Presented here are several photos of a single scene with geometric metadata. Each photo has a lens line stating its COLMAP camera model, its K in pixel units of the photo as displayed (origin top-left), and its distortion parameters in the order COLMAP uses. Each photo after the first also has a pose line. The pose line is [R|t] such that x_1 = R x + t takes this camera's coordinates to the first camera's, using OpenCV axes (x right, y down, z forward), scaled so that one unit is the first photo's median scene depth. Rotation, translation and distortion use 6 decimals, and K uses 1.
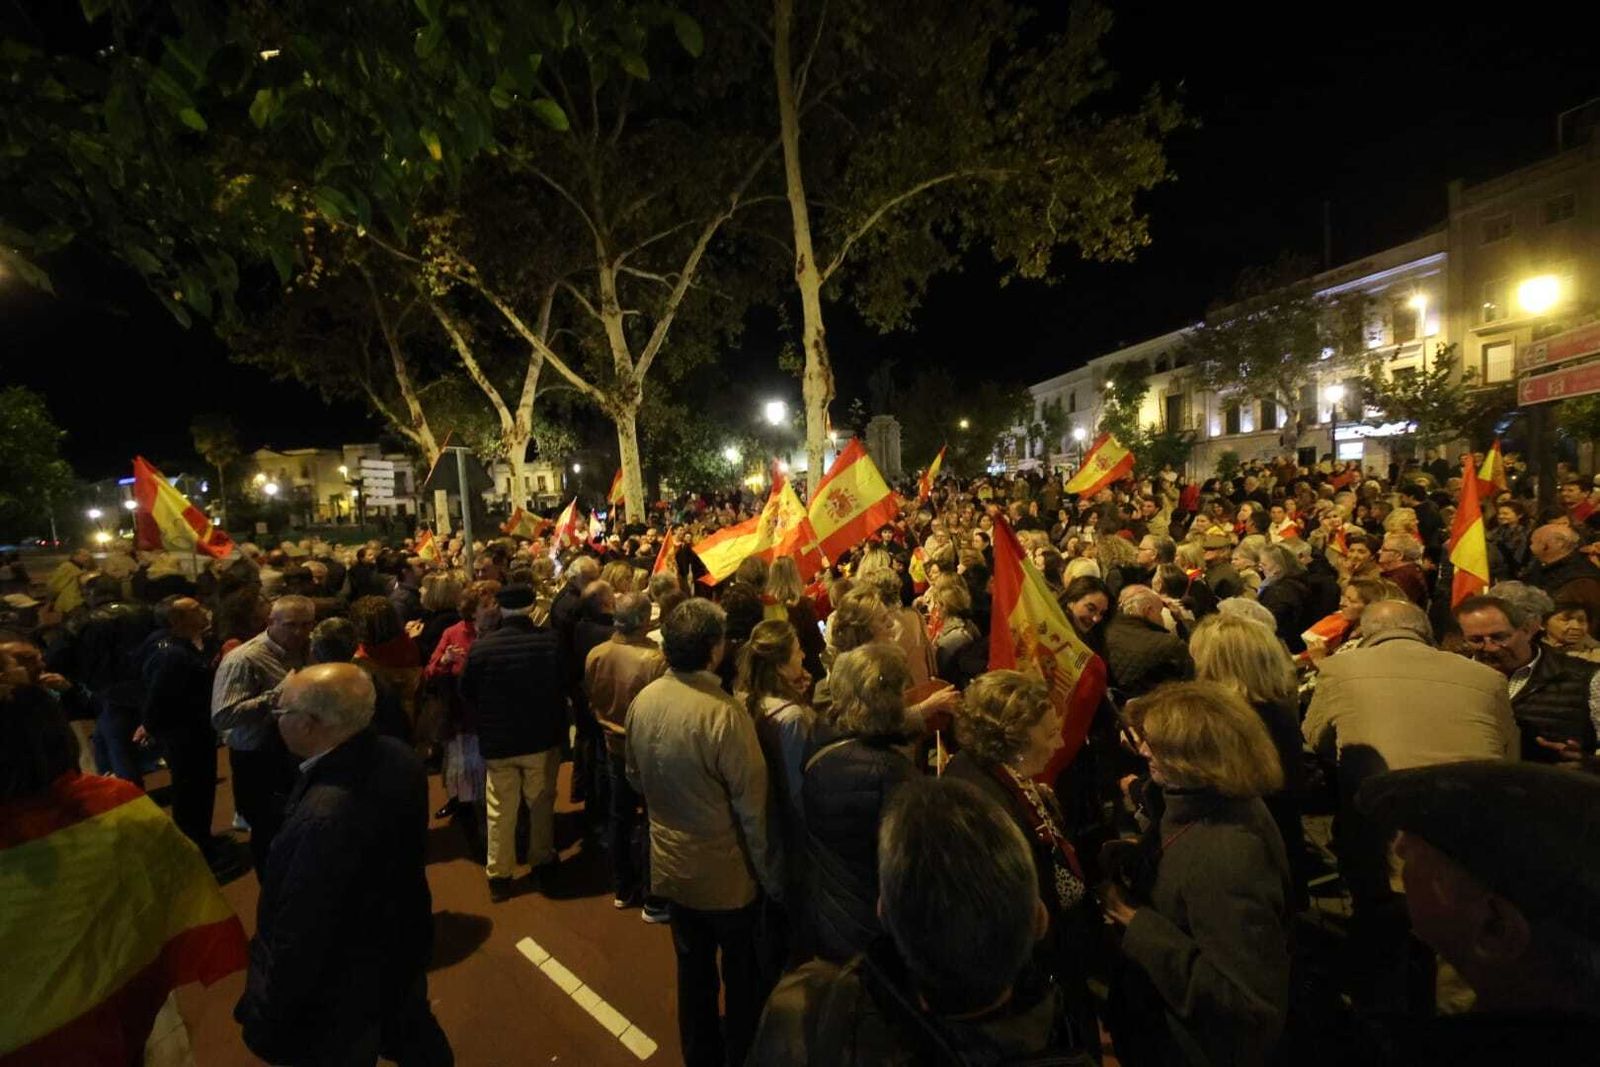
lens RADIAL K [[586.9, 0, 791.9], [0, 586.9, 544.5], [0, 0, 1]] dist [-0.000469, -0.009950]
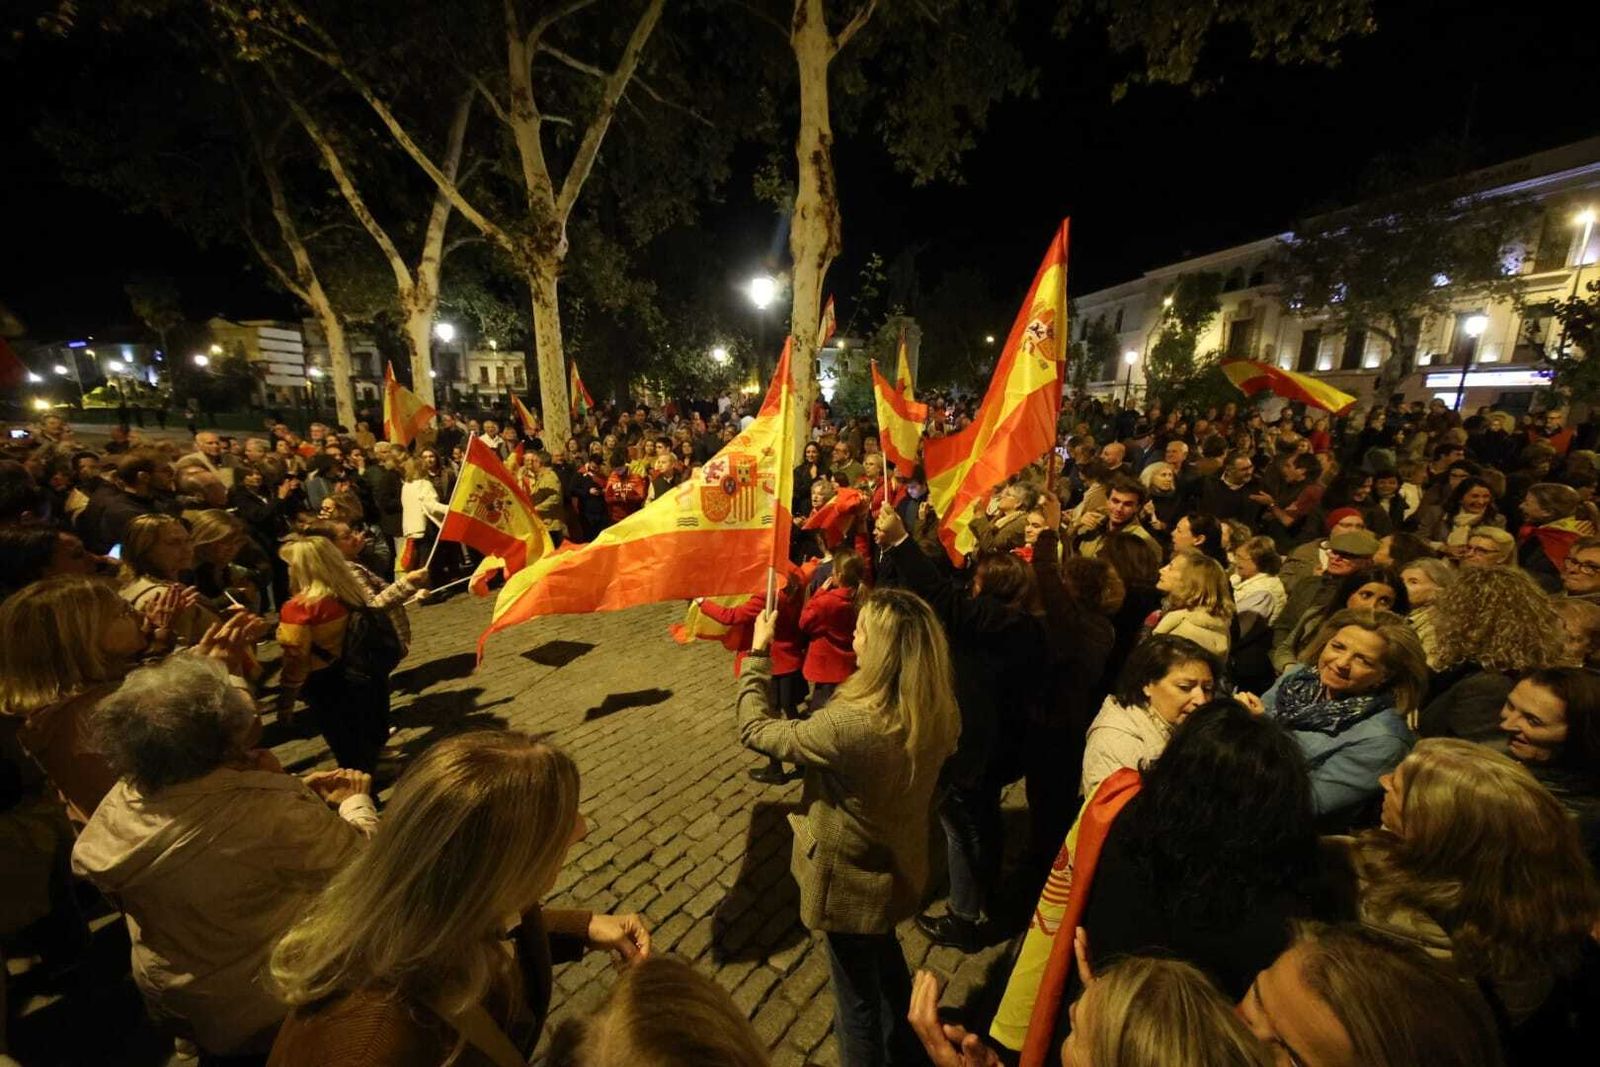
lens RADIAL K [[586.9, 0, 791.9], [0, 586.9, 544.5], [0, 0, 1]] dist [-0.000469, -0.009950]
pose [[0.997618, 0.068278, 0.009809, 0.027337], [-0.068979, 0.987100, 0.144480, -0.021475], [0.000182, -0.144813, 0.989459, 0.246936]]
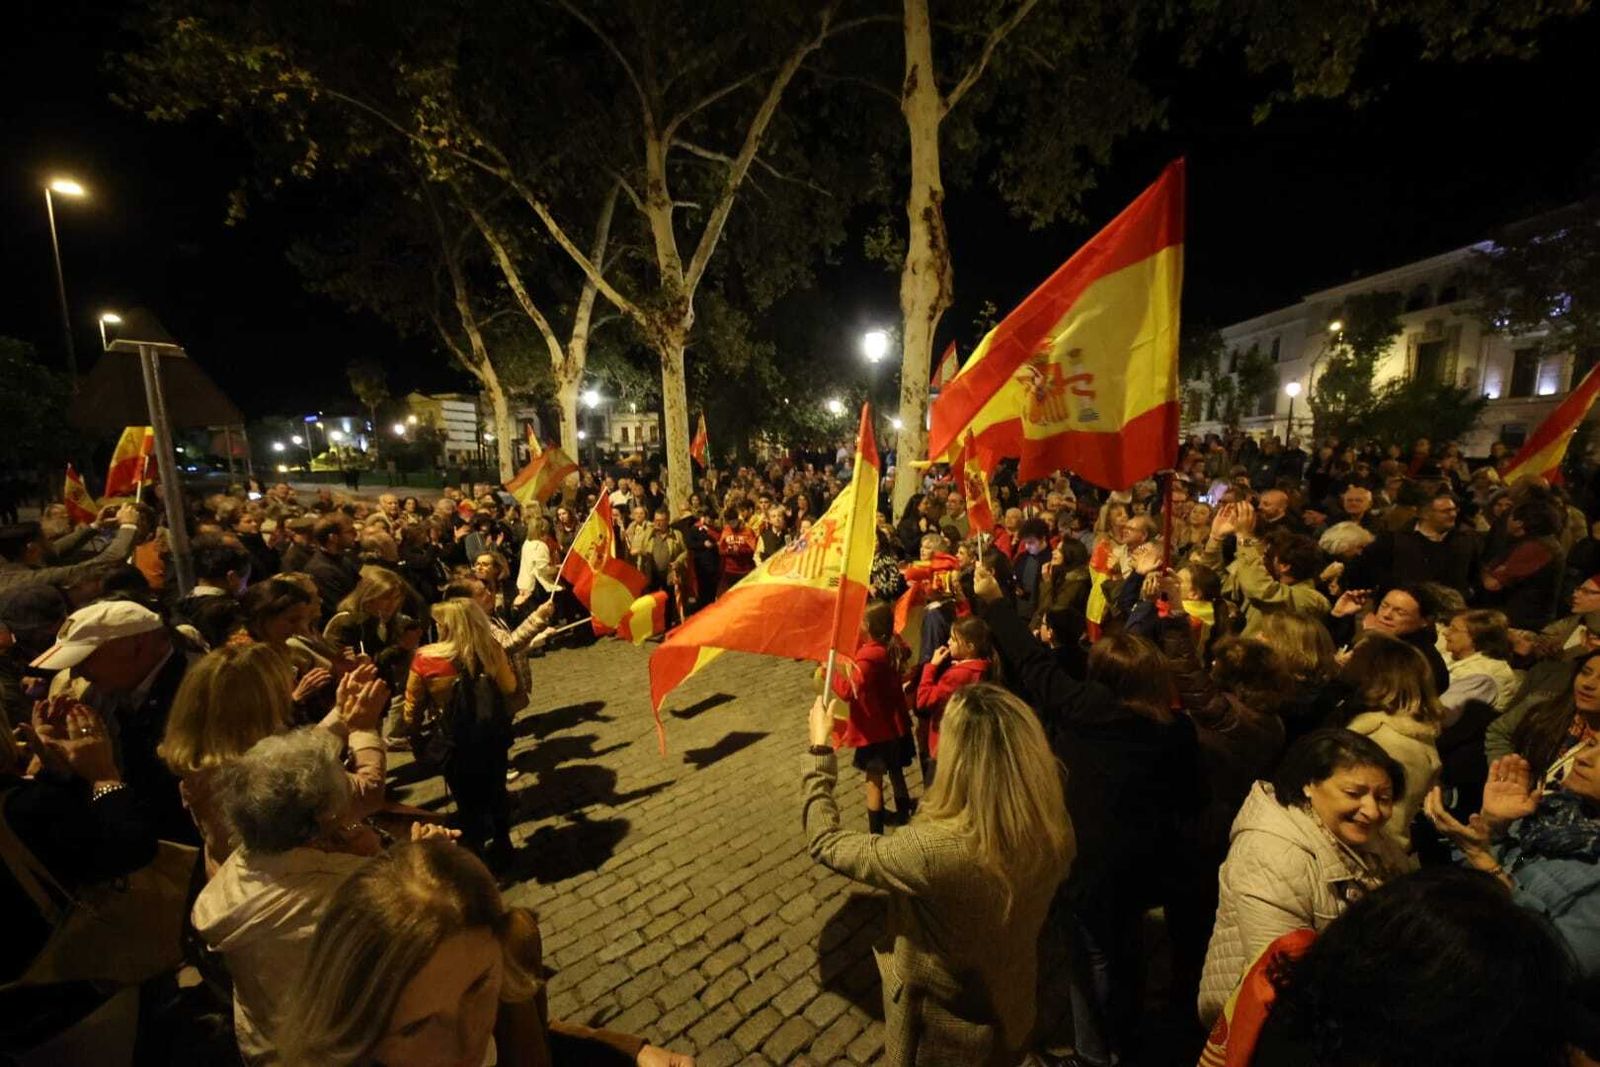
lens RADIAL K [[583.9, 0, 800.7], [0, 583.9, 548.6], [0, 0, 1]] dist [-0.000698, -0.008315]
pose [[0.981272, 0.068527, -0.180028, 0.033214], [-0.053960, 0.994953, 0.084603, -0.027246], [0.184917, -0.073304, 0.980016, 0.257799]]
